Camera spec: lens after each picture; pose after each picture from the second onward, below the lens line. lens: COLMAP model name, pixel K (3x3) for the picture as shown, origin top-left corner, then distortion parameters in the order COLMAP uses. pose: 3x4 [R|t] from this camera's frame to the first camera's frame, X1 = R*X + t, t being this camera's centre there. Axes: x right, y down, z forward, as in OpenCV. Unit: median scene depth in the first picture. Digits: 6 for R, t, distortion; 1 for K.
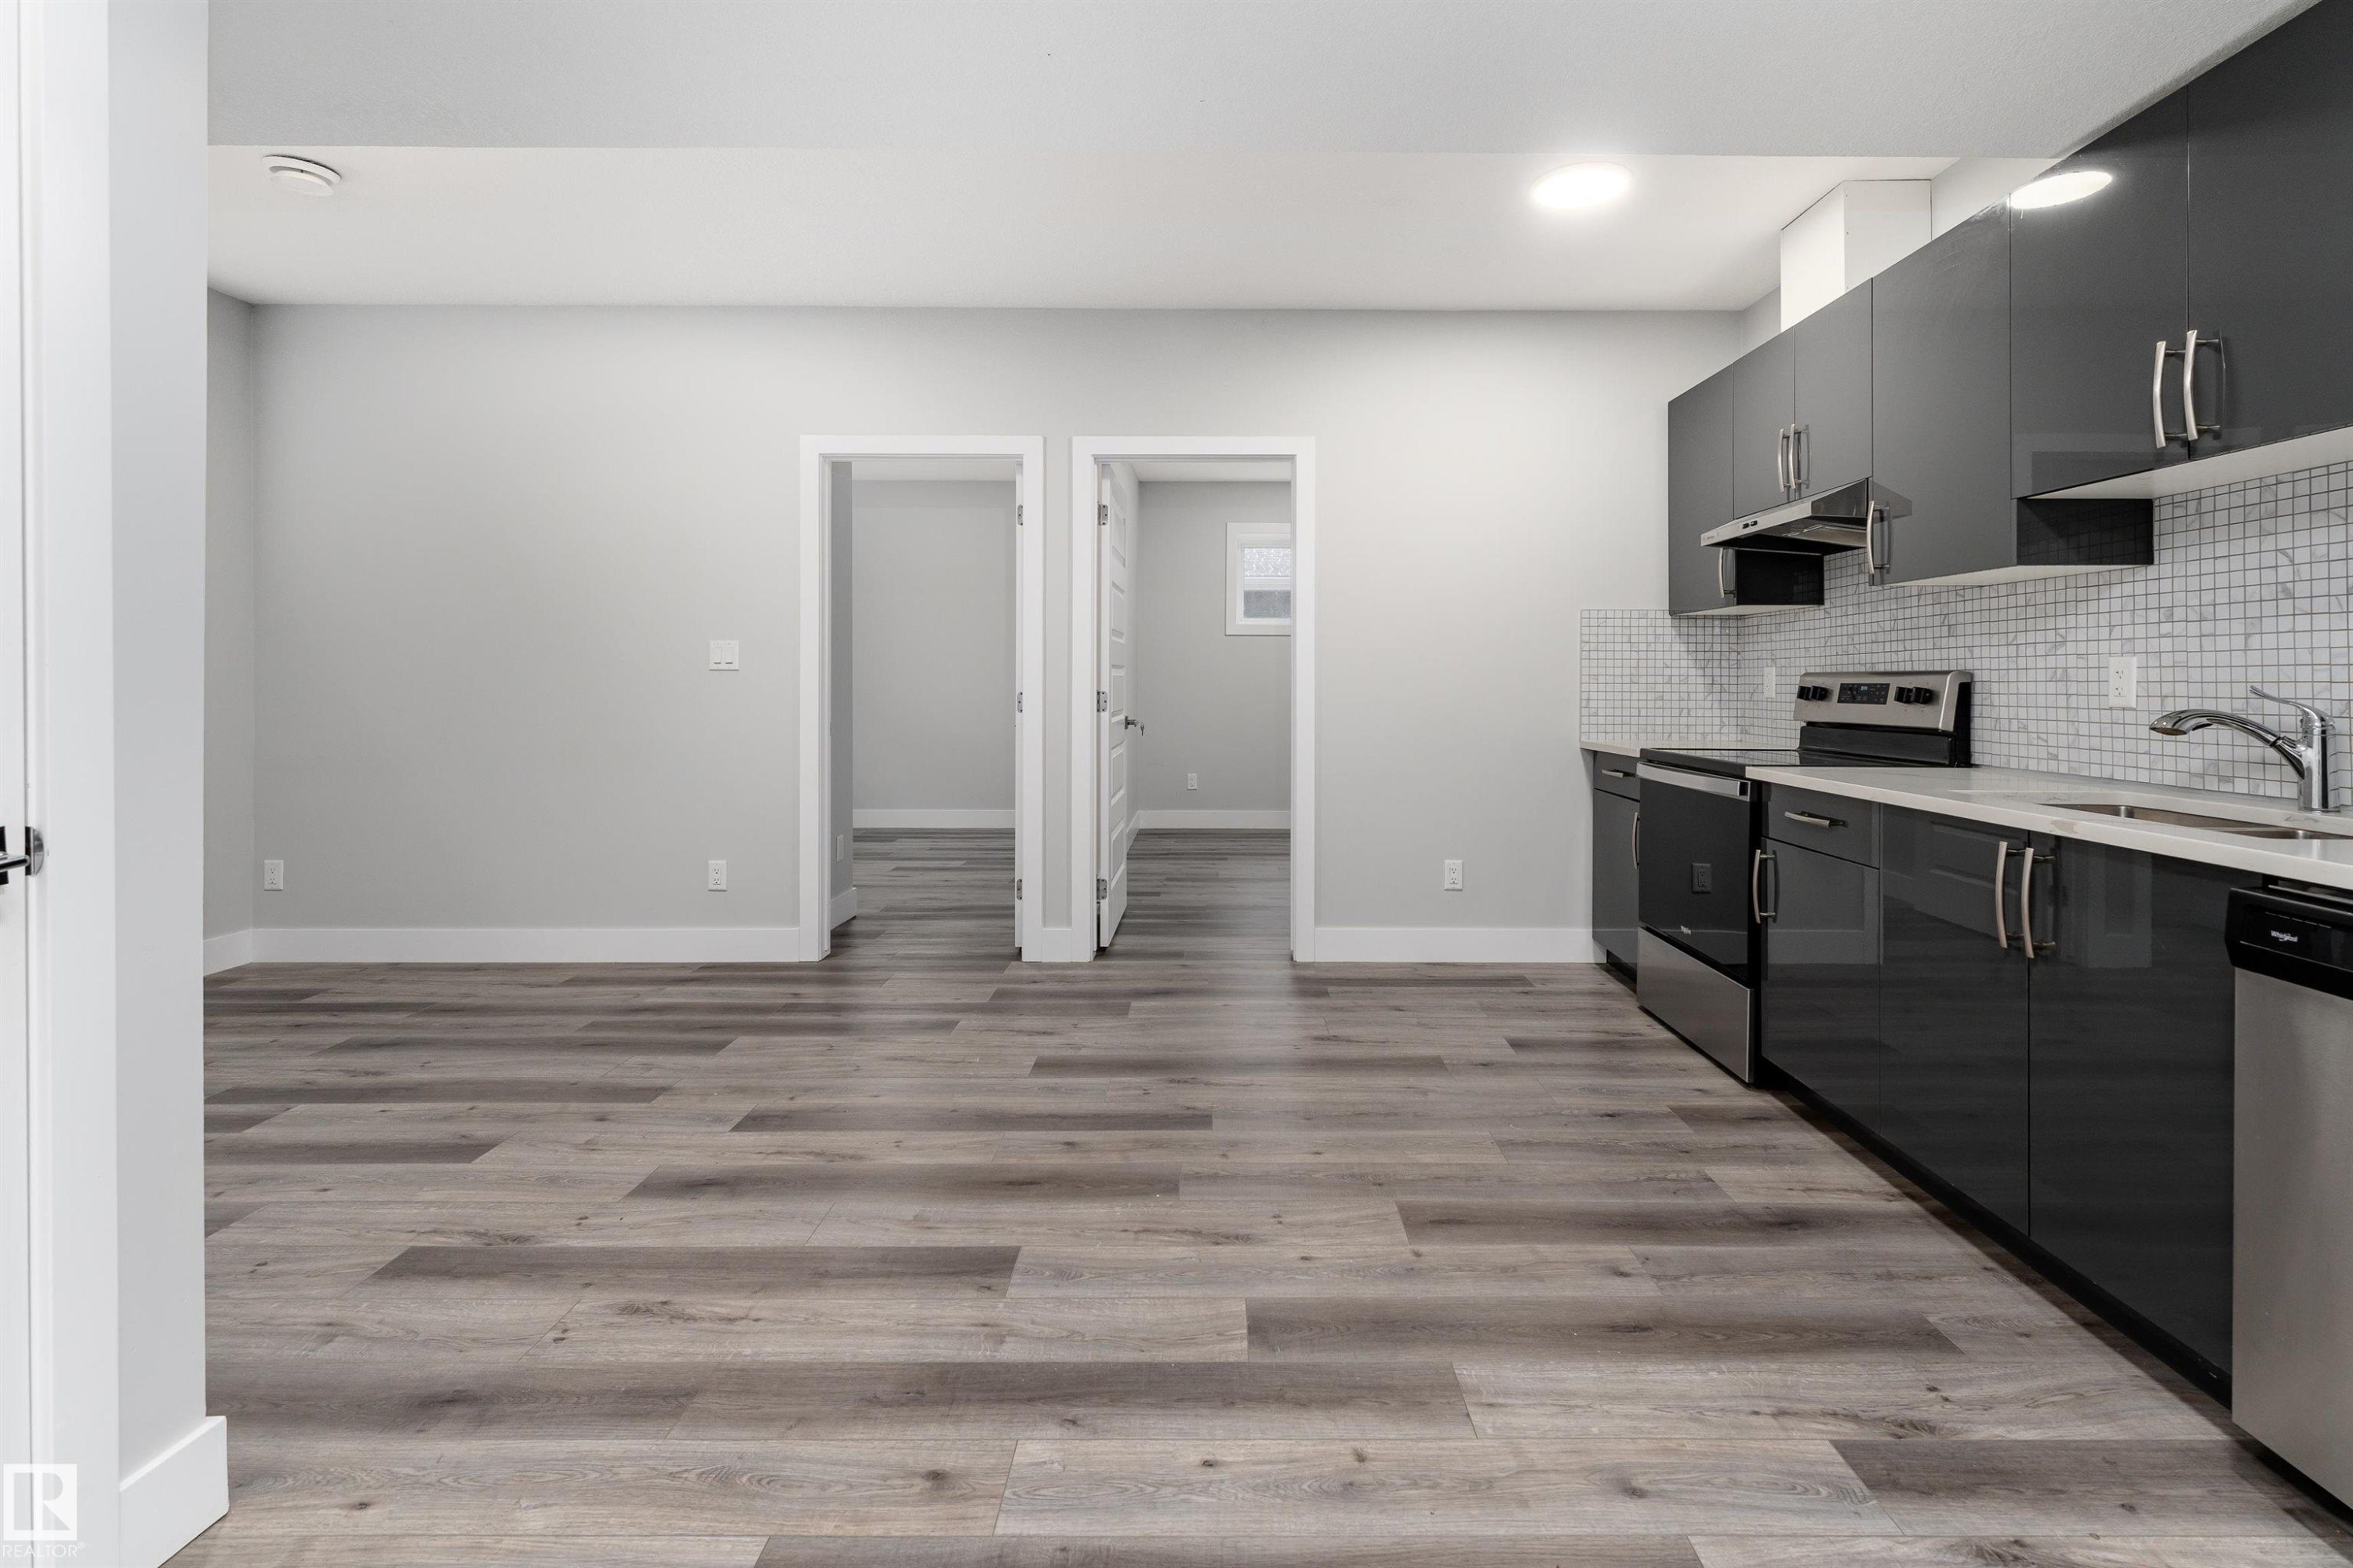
lens RADIAL K [[1094.8, 0, 1194.5], [0, 1094.8, 676.1], [0, 0, 1]] dist [-0.000034, -0.001170]
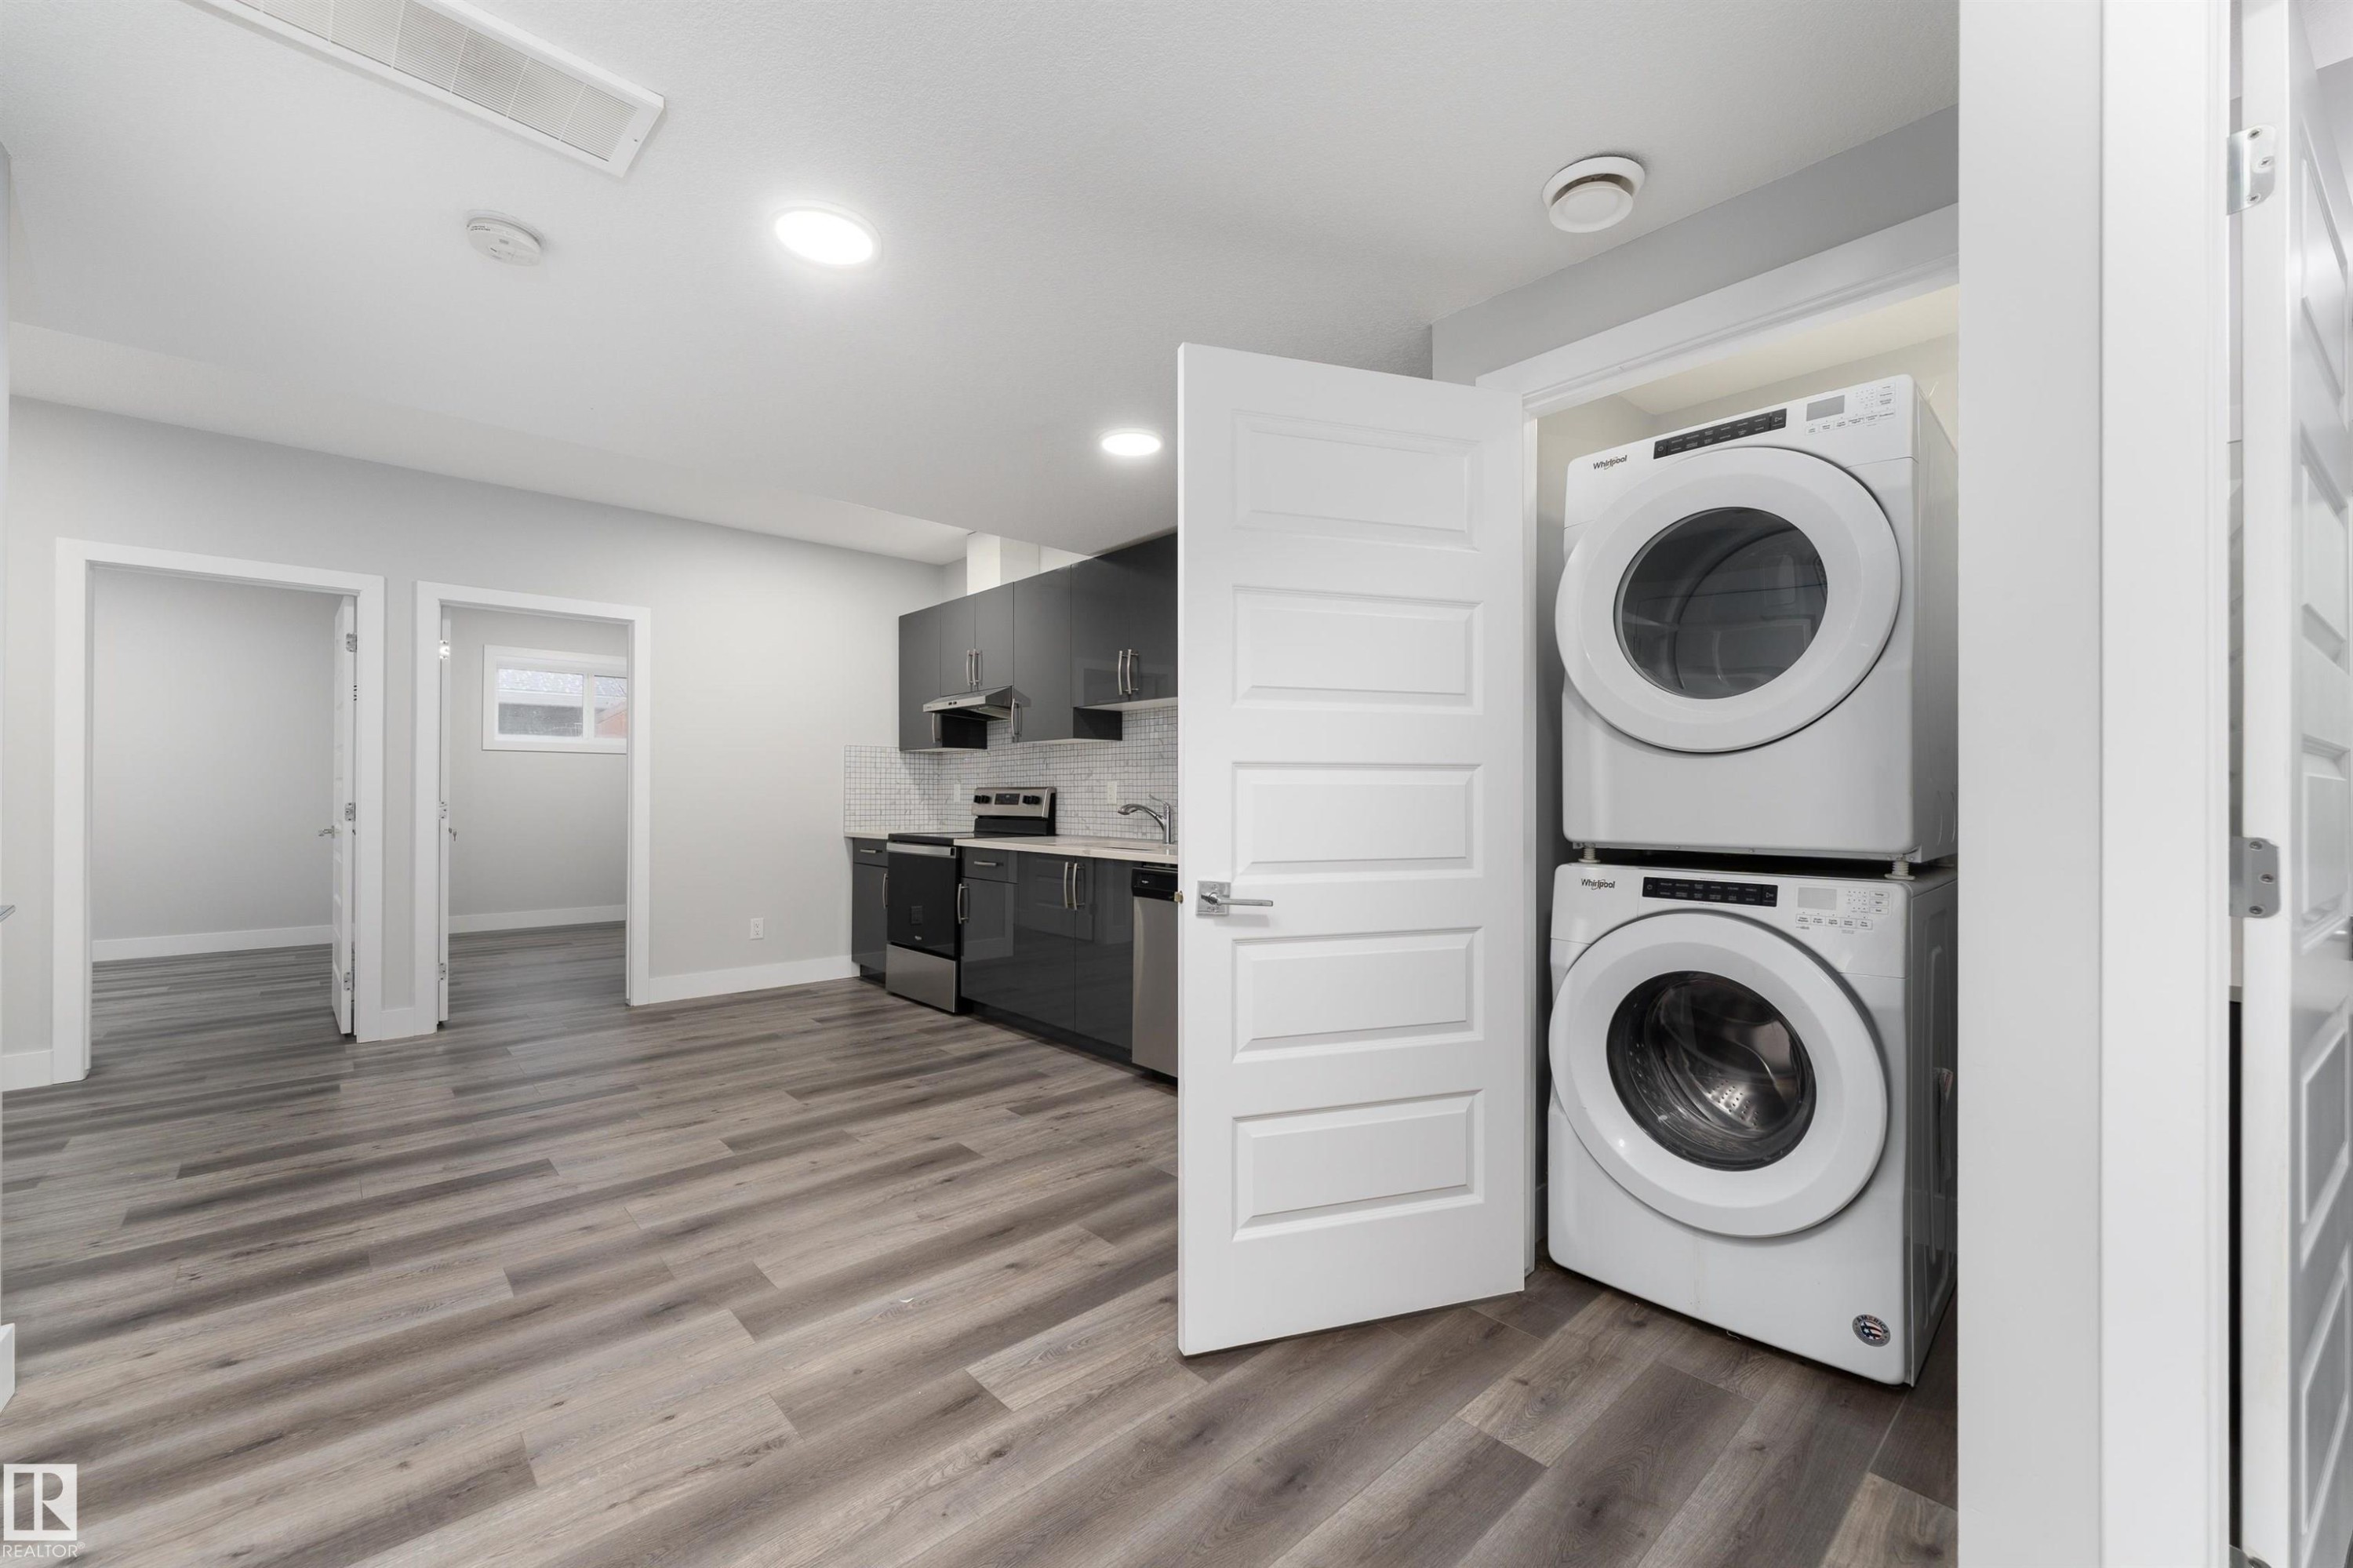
lens RADIAL K [[953.9, 0, 1178.8], [0, 953.9, 785.6], [0, 0, 1]] dist [0.000376, -0.000005]
pose [[0.736235, 0.003806, 0.676715, -0.269623], [-0.001832, 0.999992, -0.003631, -0.001489], [-0.676723, 0.001433, 0.736236, -0.385975]]
